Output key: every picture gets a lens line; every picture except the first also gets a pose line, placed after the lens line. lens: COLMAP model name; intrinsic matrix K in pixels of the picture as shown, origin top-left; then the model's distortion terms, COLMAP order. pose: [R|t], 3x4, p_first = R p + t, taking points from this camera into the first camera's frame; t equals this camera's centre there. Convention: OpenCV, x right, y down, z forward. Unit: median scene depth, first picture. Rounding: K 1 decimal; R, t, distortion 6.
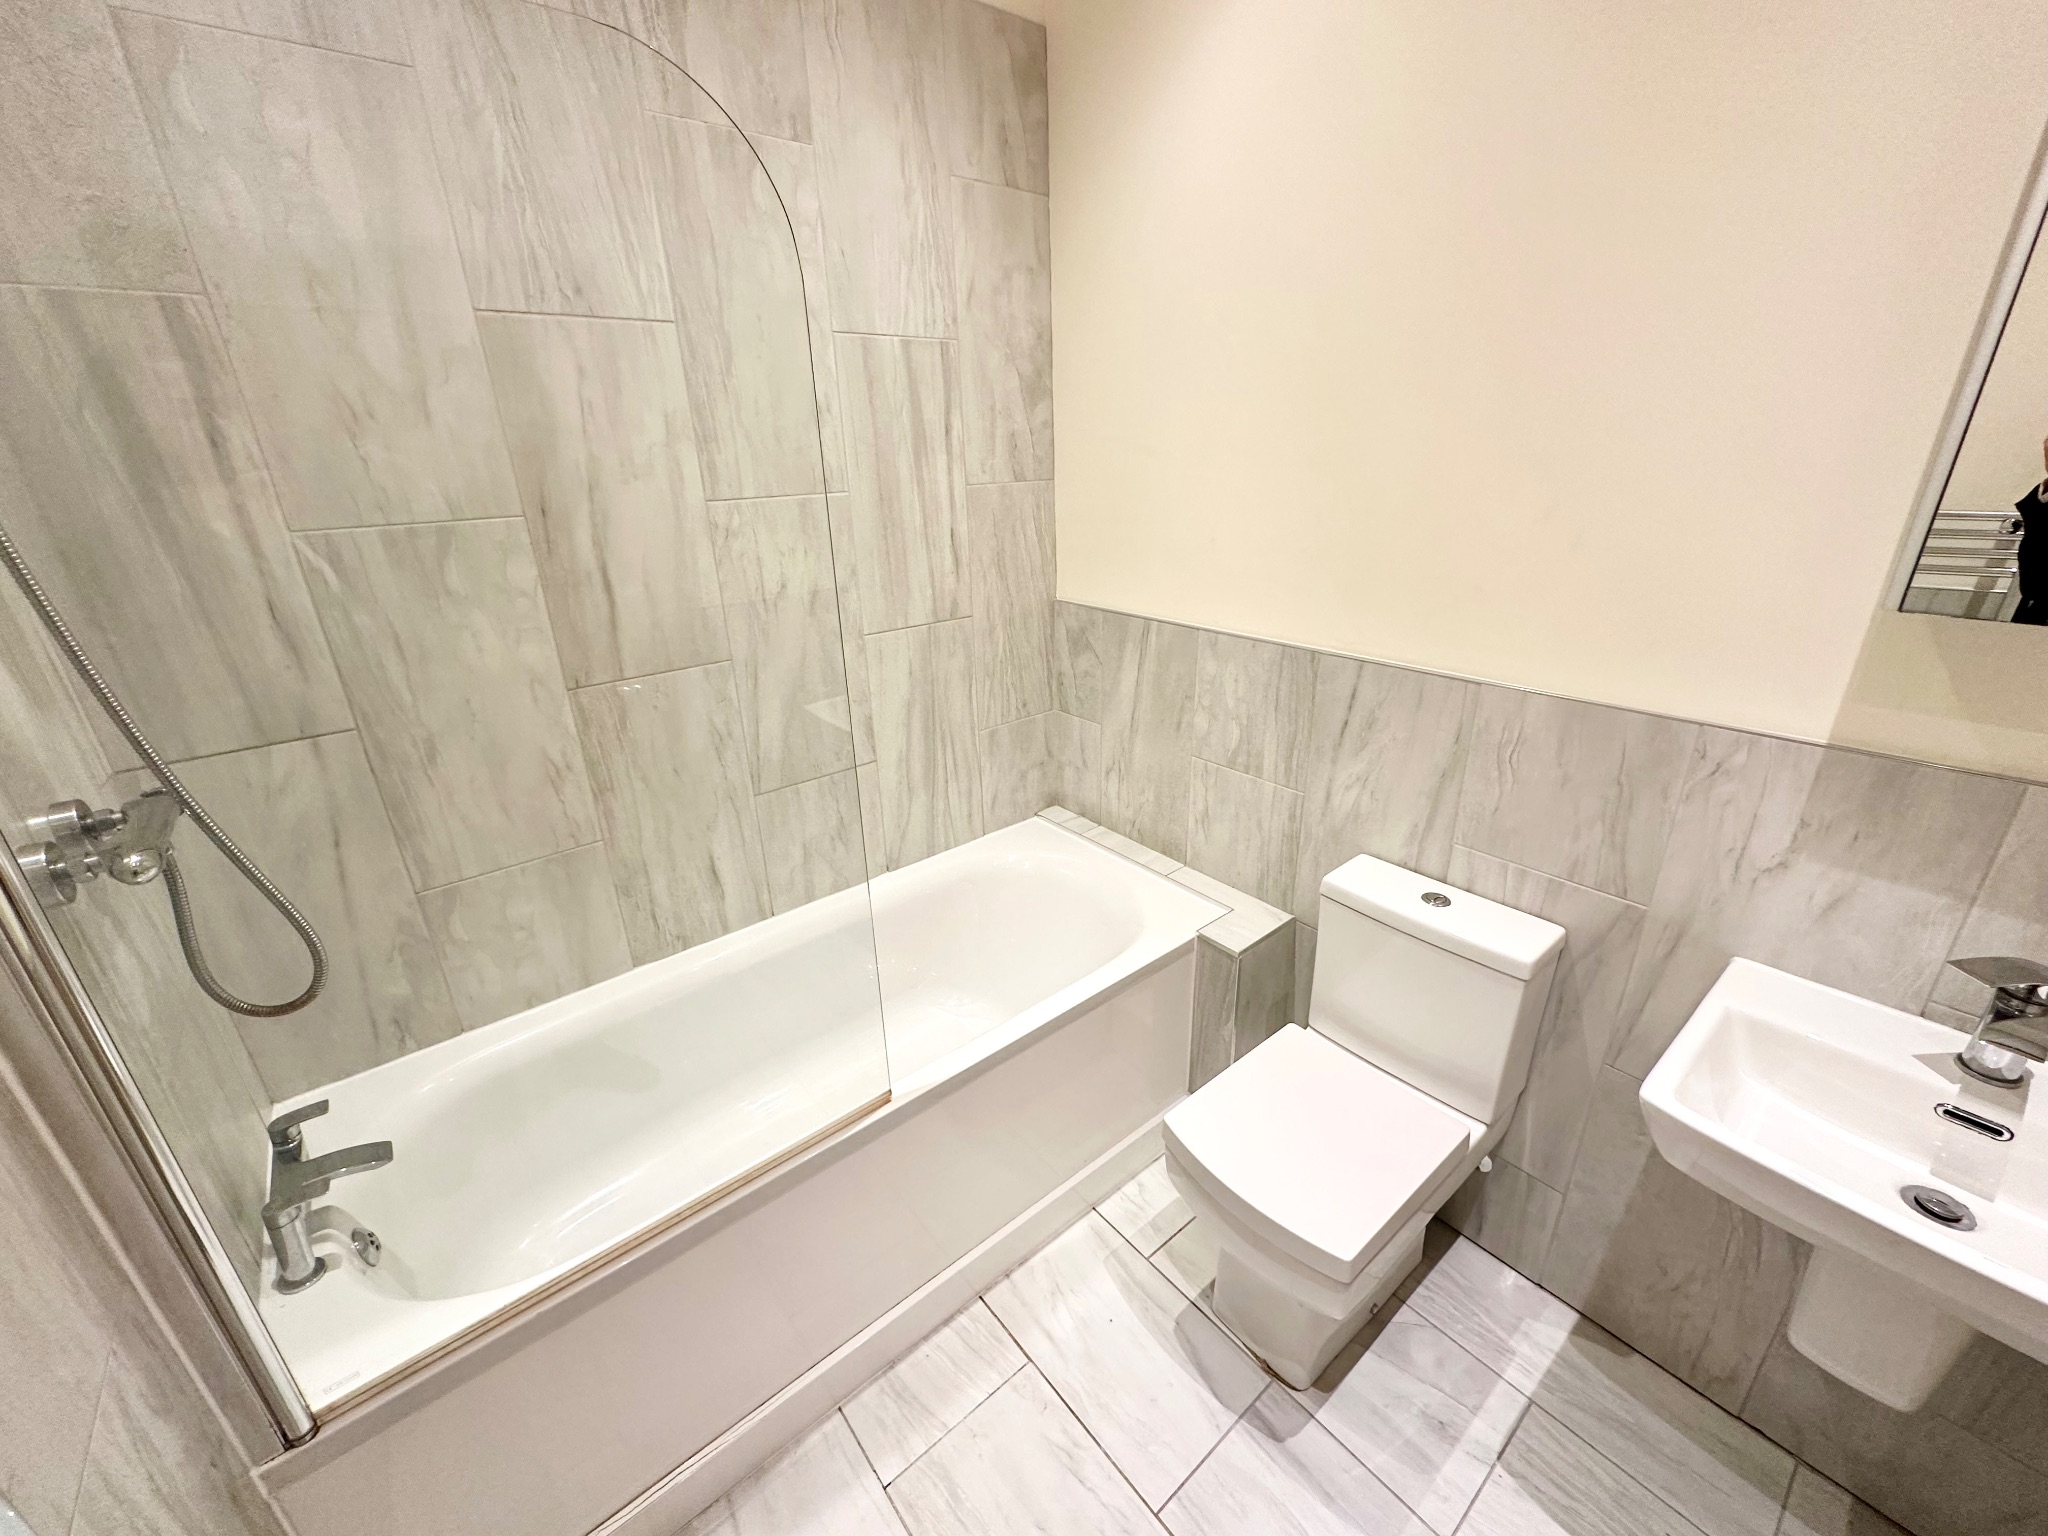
lens RADIAL K [[819.1, 0, 1021.4], [0, 819.1, 766.6], [0, 0, 1]] dist [-0.001936, 0.000103]
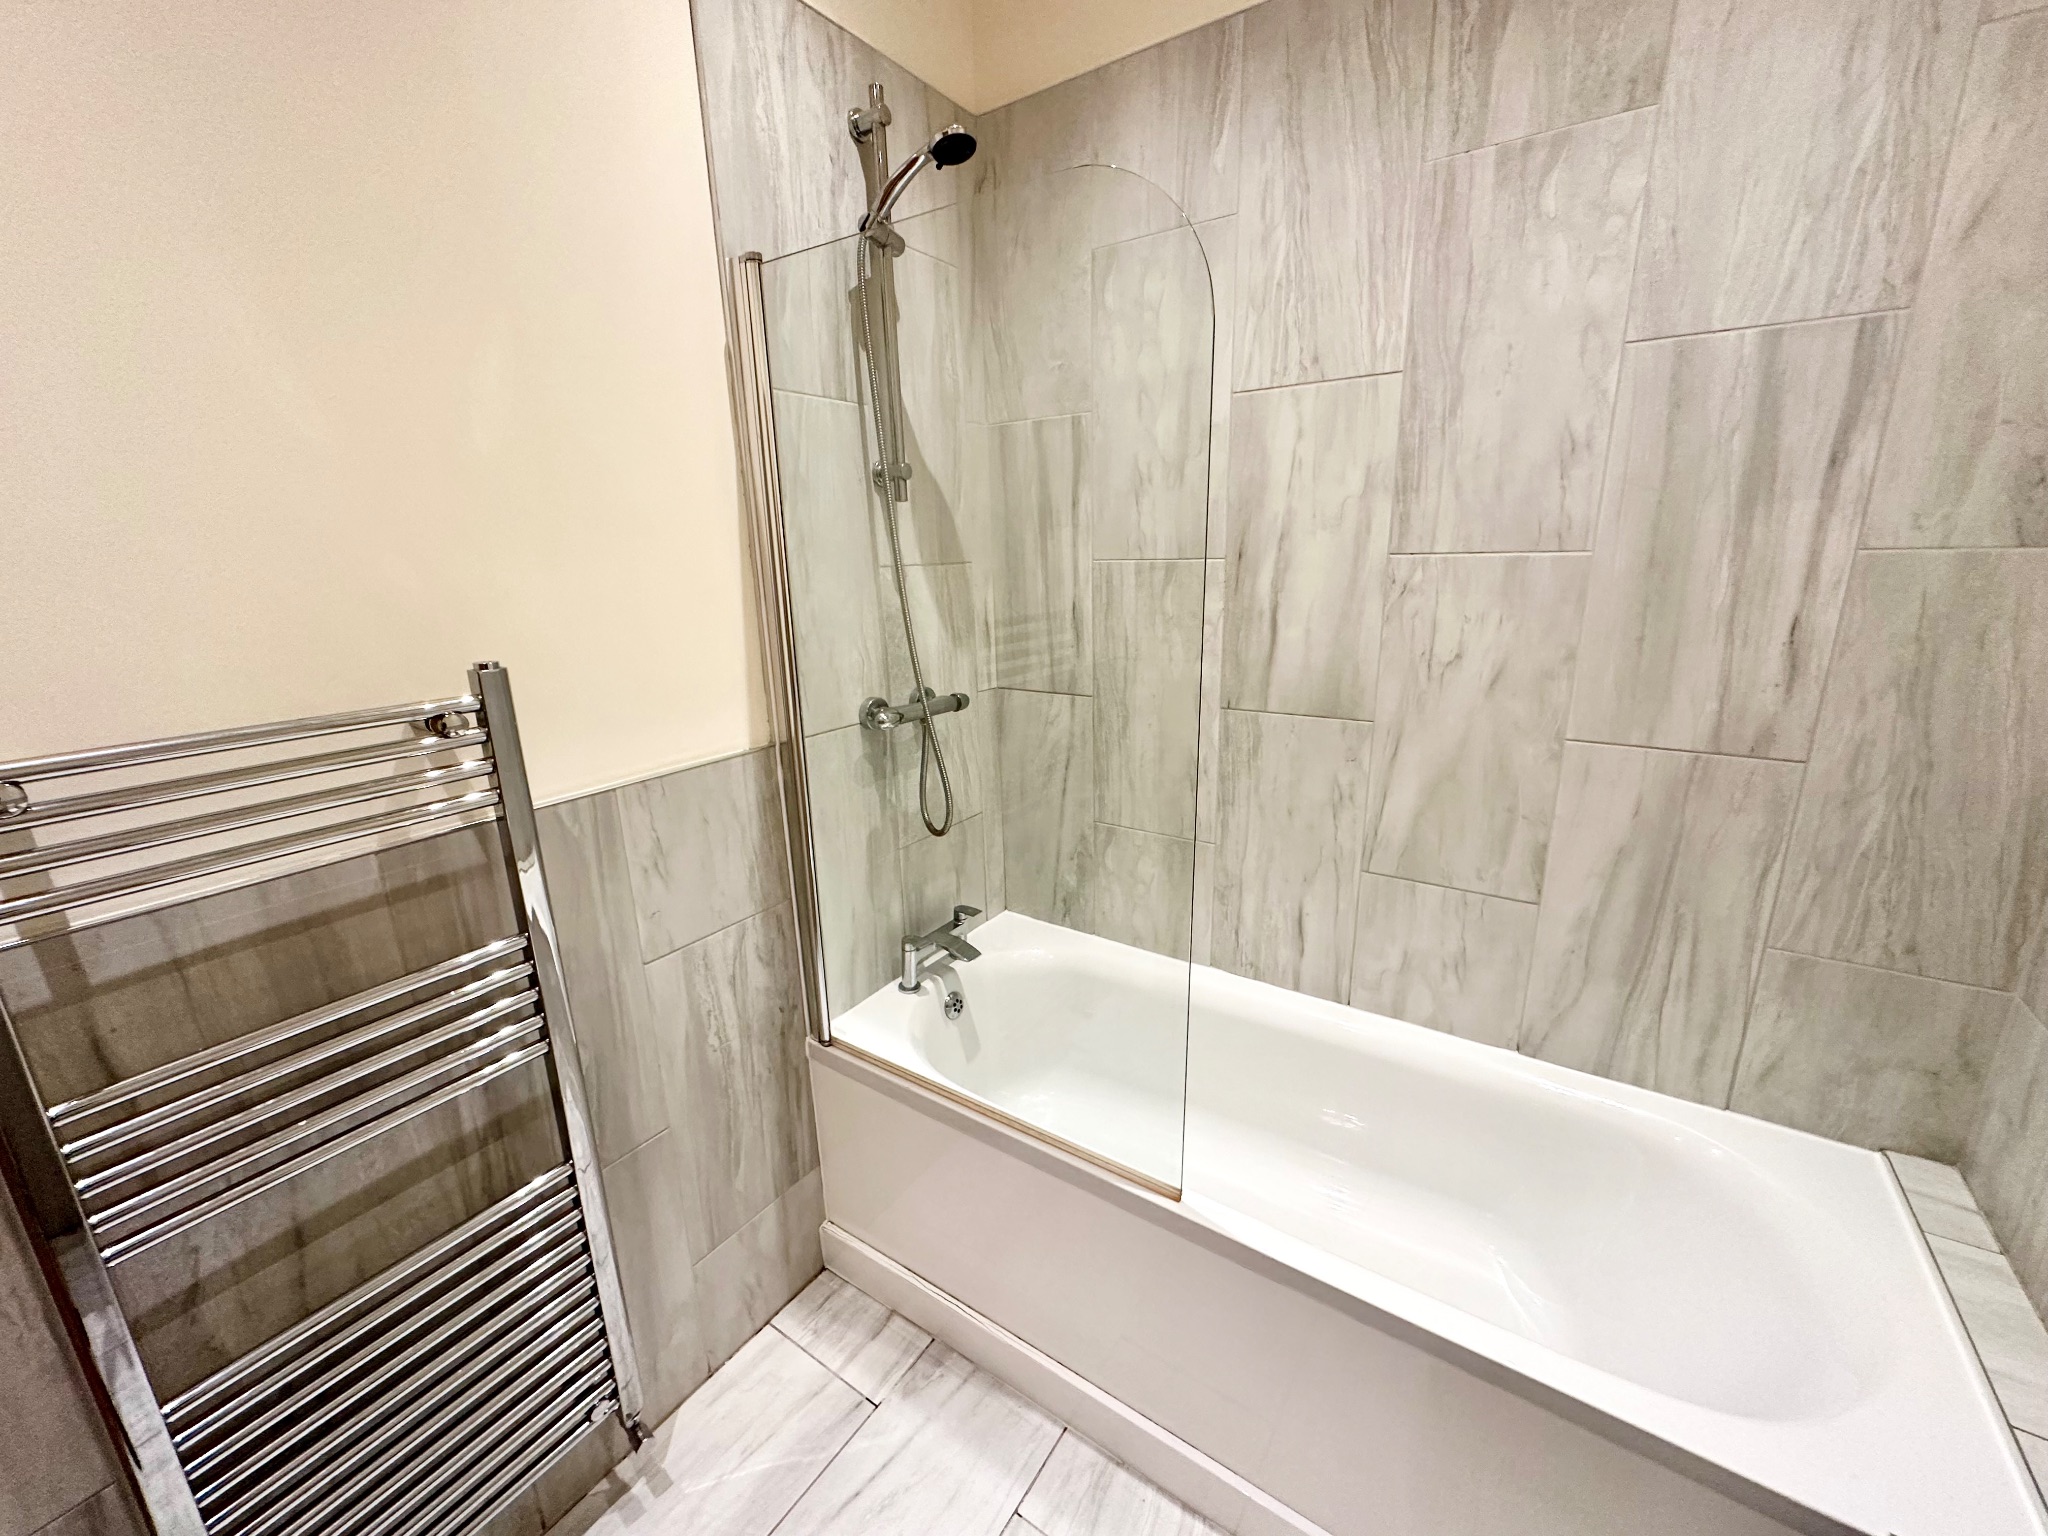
lens RADIAL K [[819.1, 0, 1025.1], [0, 819.1, 763.5], [0, 0, 1]] dist [-0.001936, 0.000103]
pose [[0.276329, 0.270185, -0.922303, 0.406847], [-0.336413, 0.926148, 0.170520, -0.112245], [0.900260, 0.263155, 0.346816, 0.334452]]
